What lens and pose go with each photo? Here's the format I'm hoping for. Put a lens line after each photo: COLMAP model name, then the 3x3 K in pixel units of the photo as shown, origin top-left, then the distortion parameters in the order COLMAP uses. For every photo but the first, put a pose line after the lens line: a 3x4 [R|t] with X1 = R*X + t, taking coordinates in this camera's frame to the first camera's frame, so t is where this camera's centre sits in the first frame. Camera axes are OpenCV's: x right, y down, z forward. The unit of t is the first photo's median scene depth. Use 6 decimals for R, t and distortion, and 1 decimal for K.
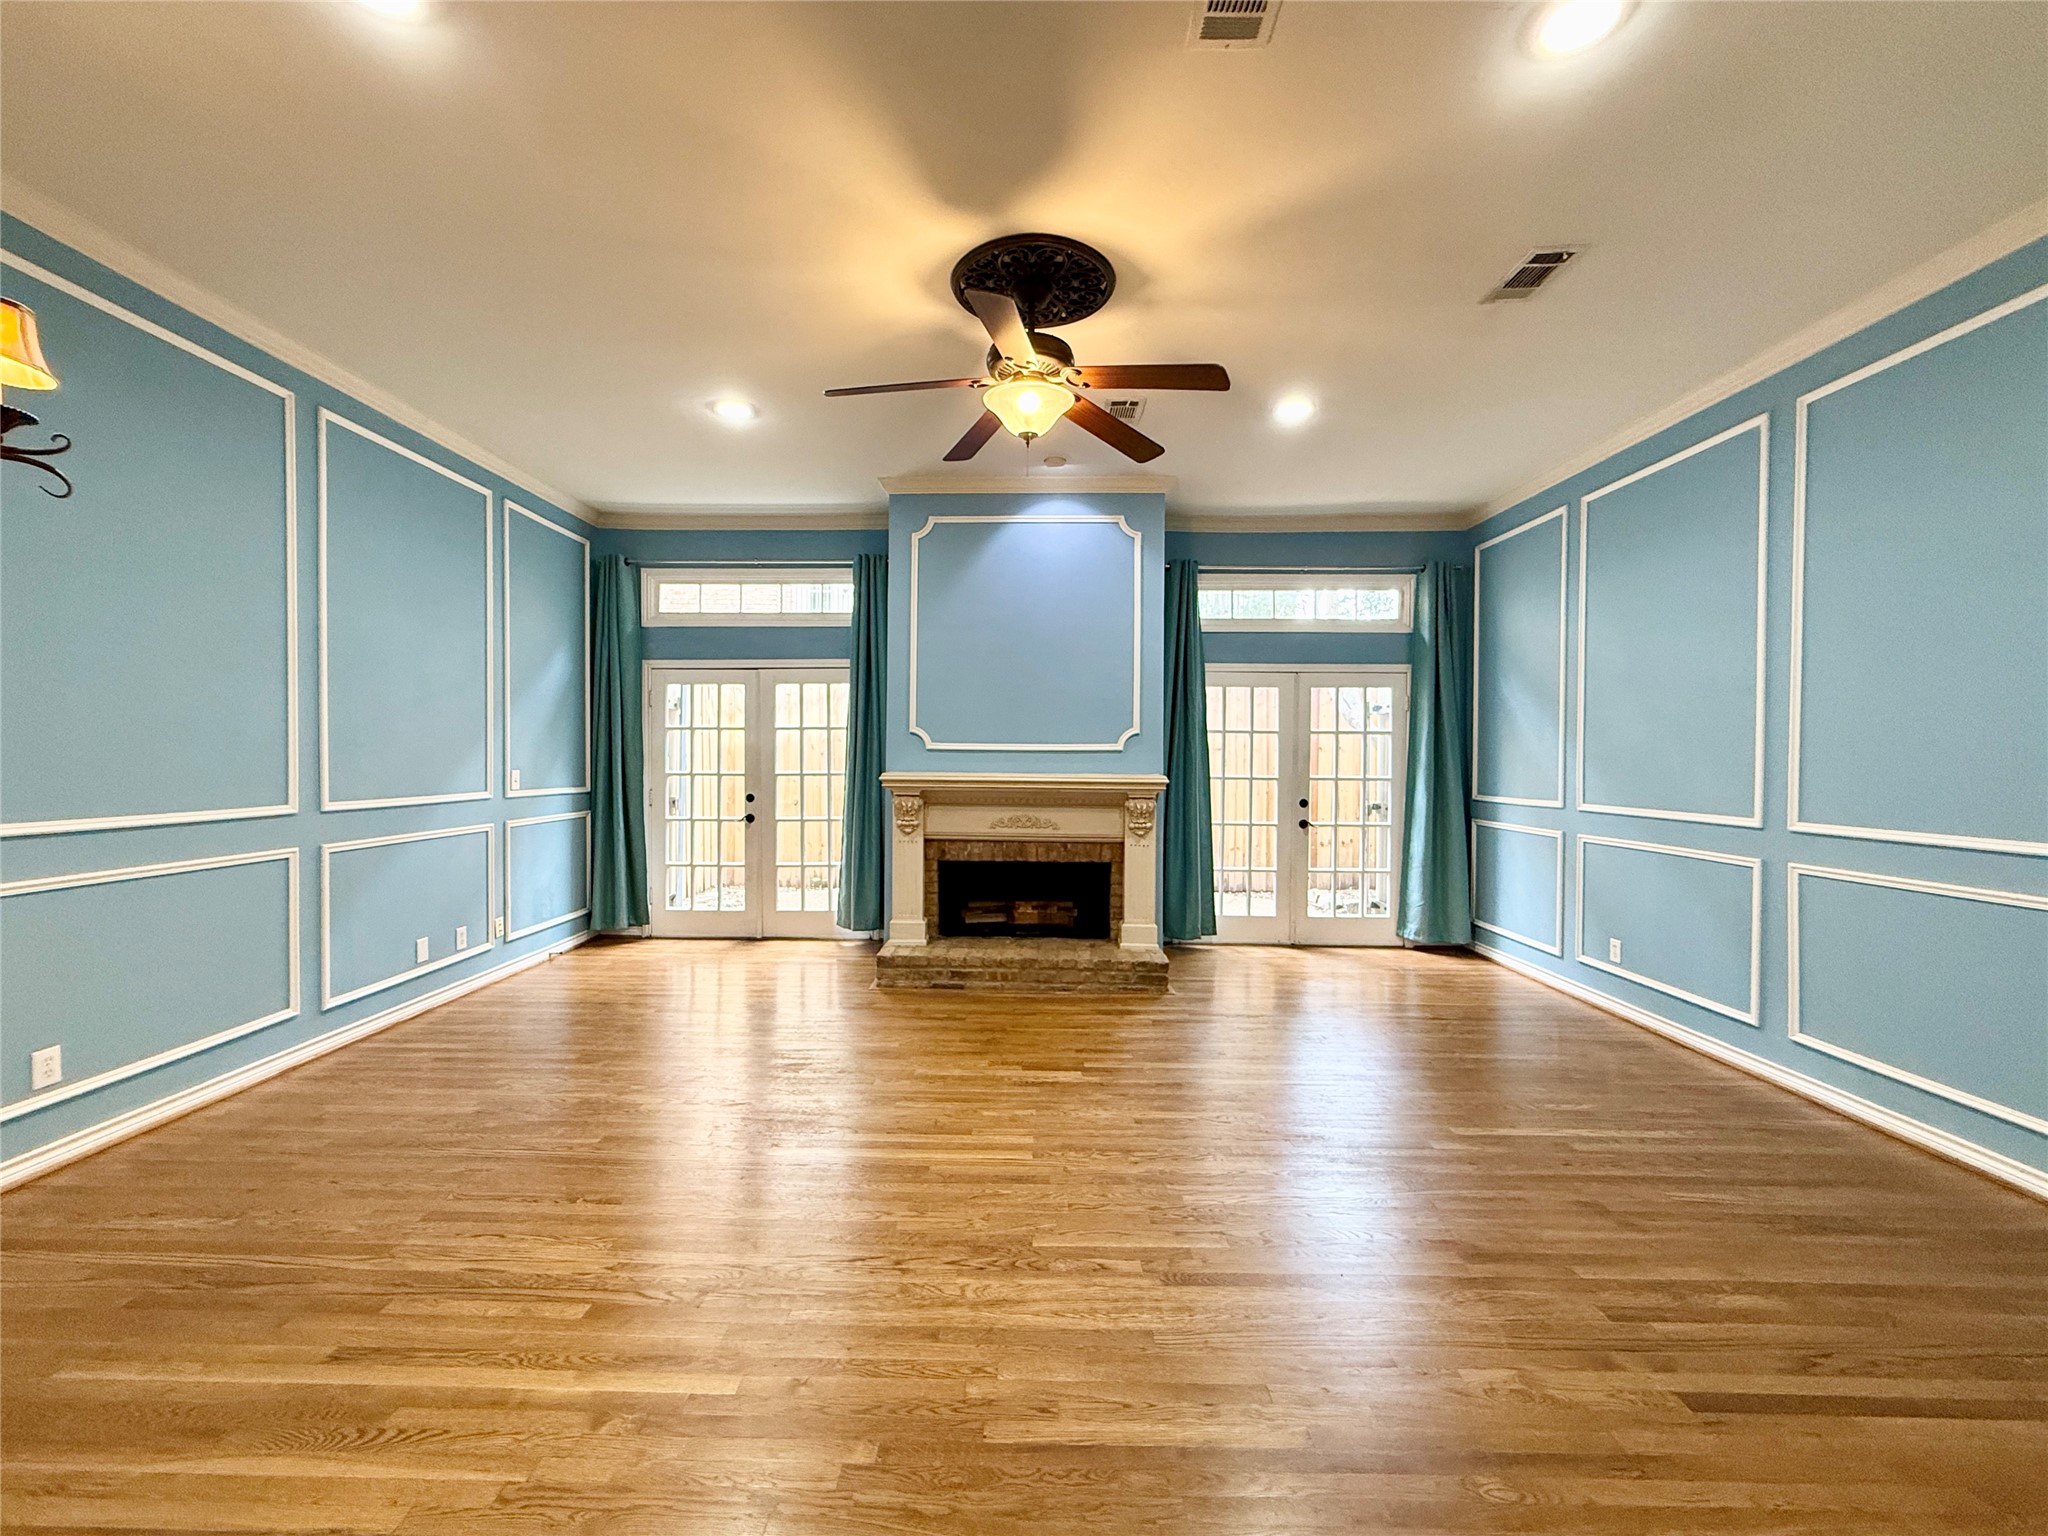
lens RADIAL K [[817.5, 0, 1024.0], [0, 817.5, 767.9], [0, 0, 1]] dist [-0.000698, -0.000055]
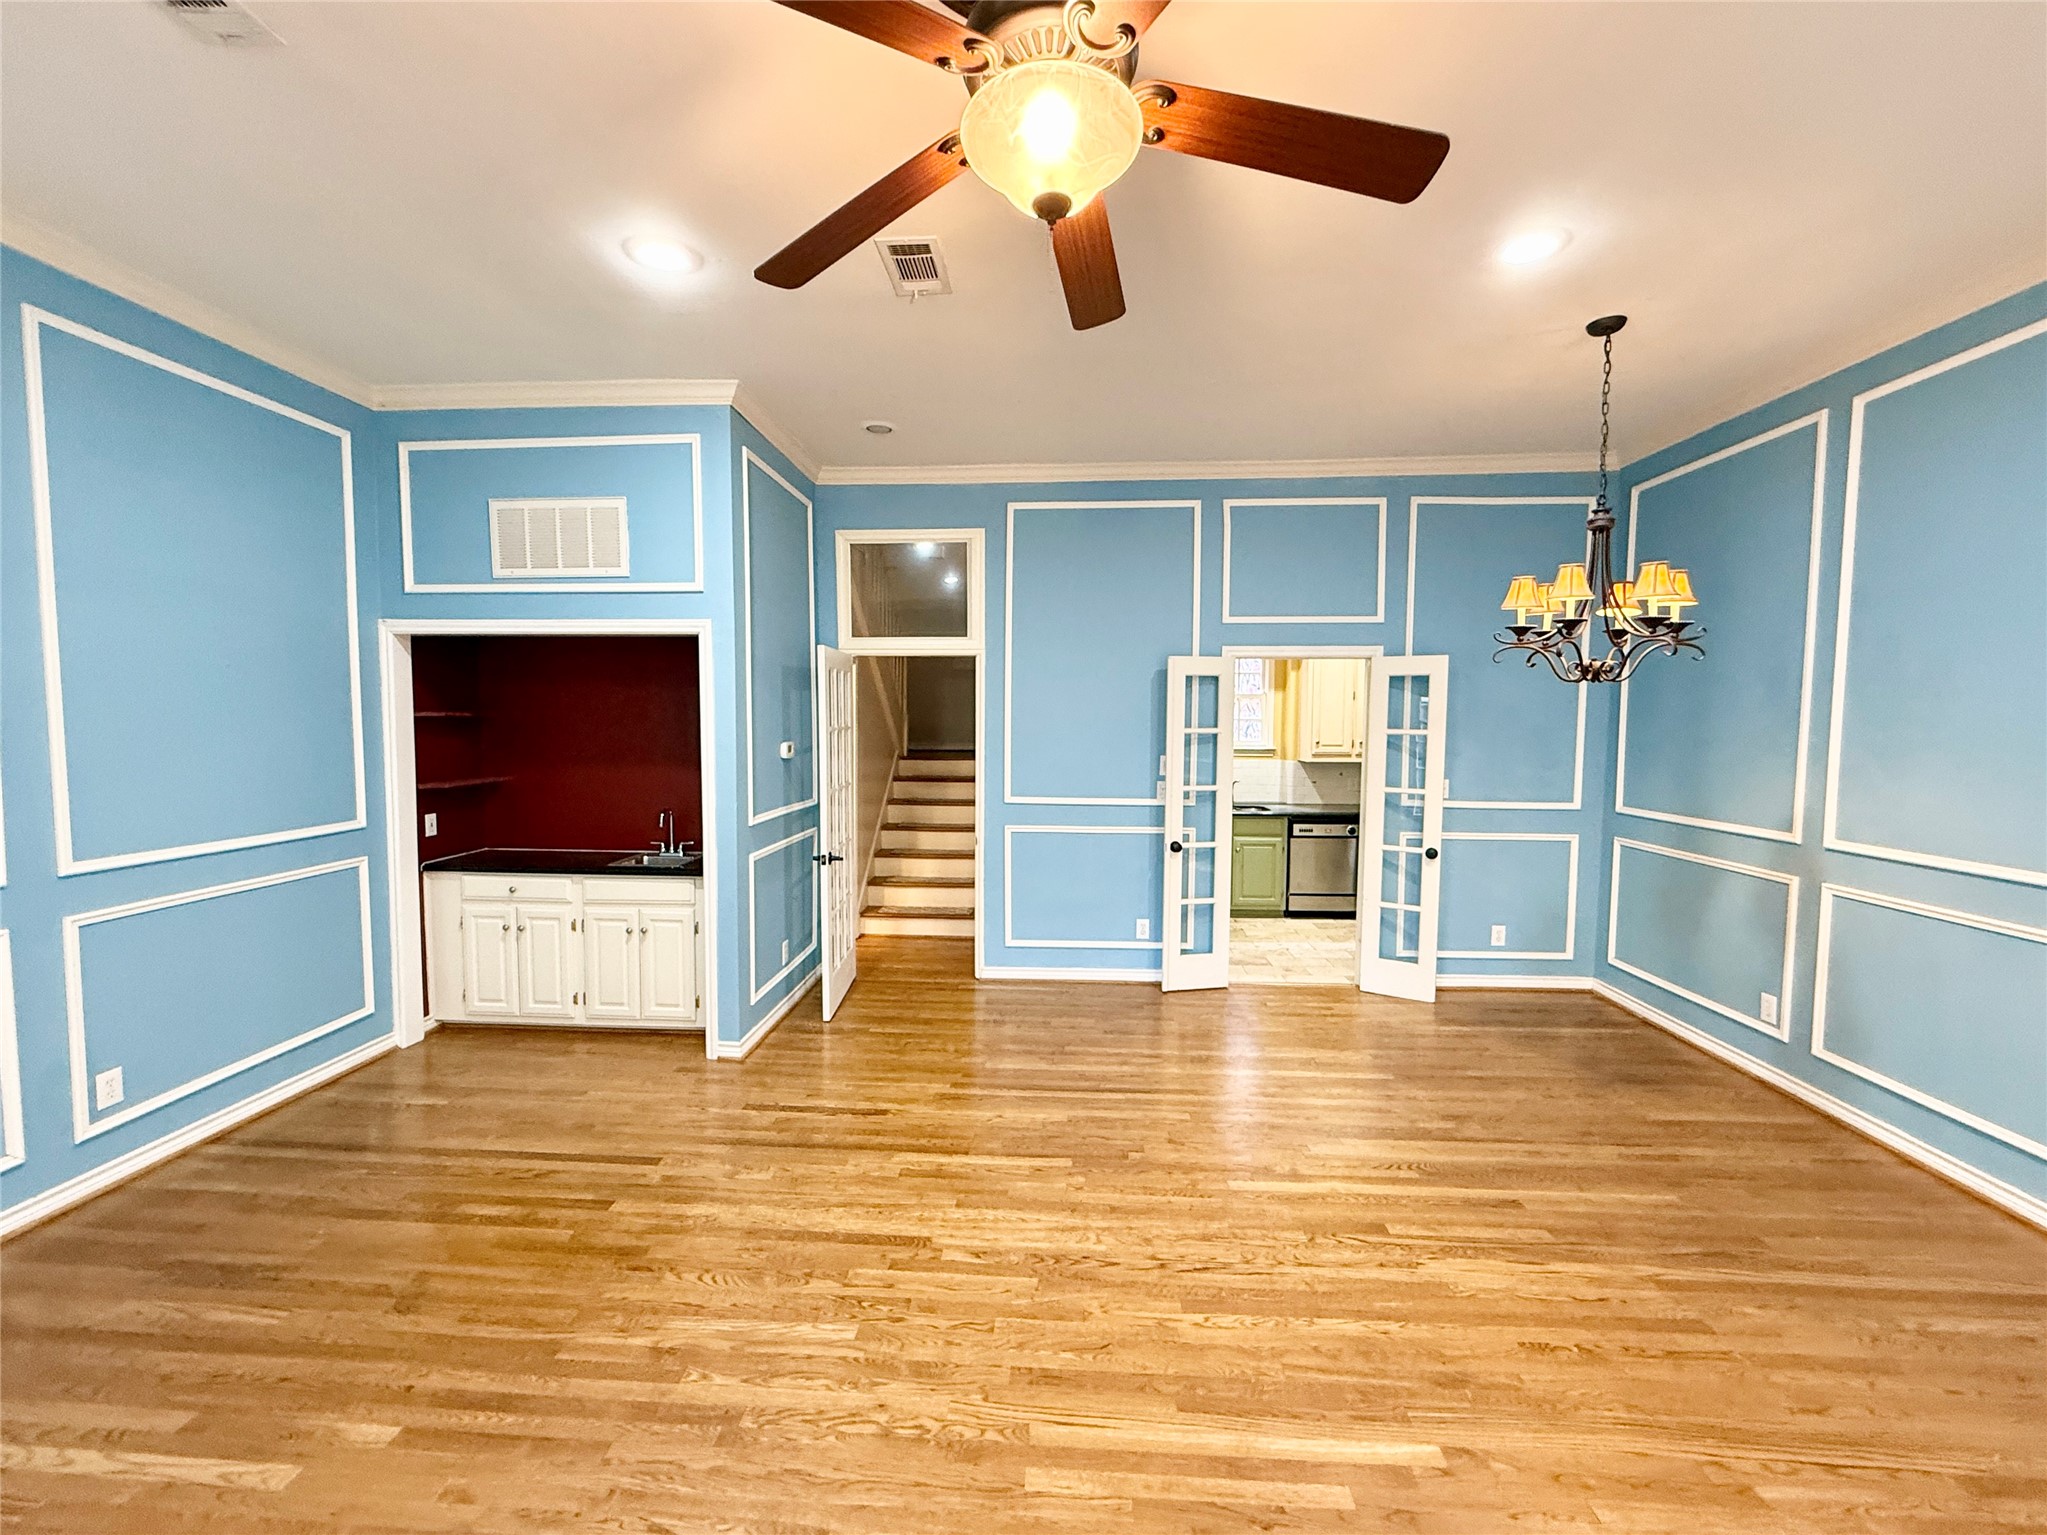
lens RADIAL K [[817.1, 0, 1020.8], [0, 817.1, 768.1], [0, 0, 1]] dist [-0.000698, -0.000055]
pose [[-0.998738, -0.014053, 0.048220, -0.008106], [-0.010468, 0.997217, 0.073820, -0.139498], [-0.049123, 0.073222, -0.996105, 2.094782]]
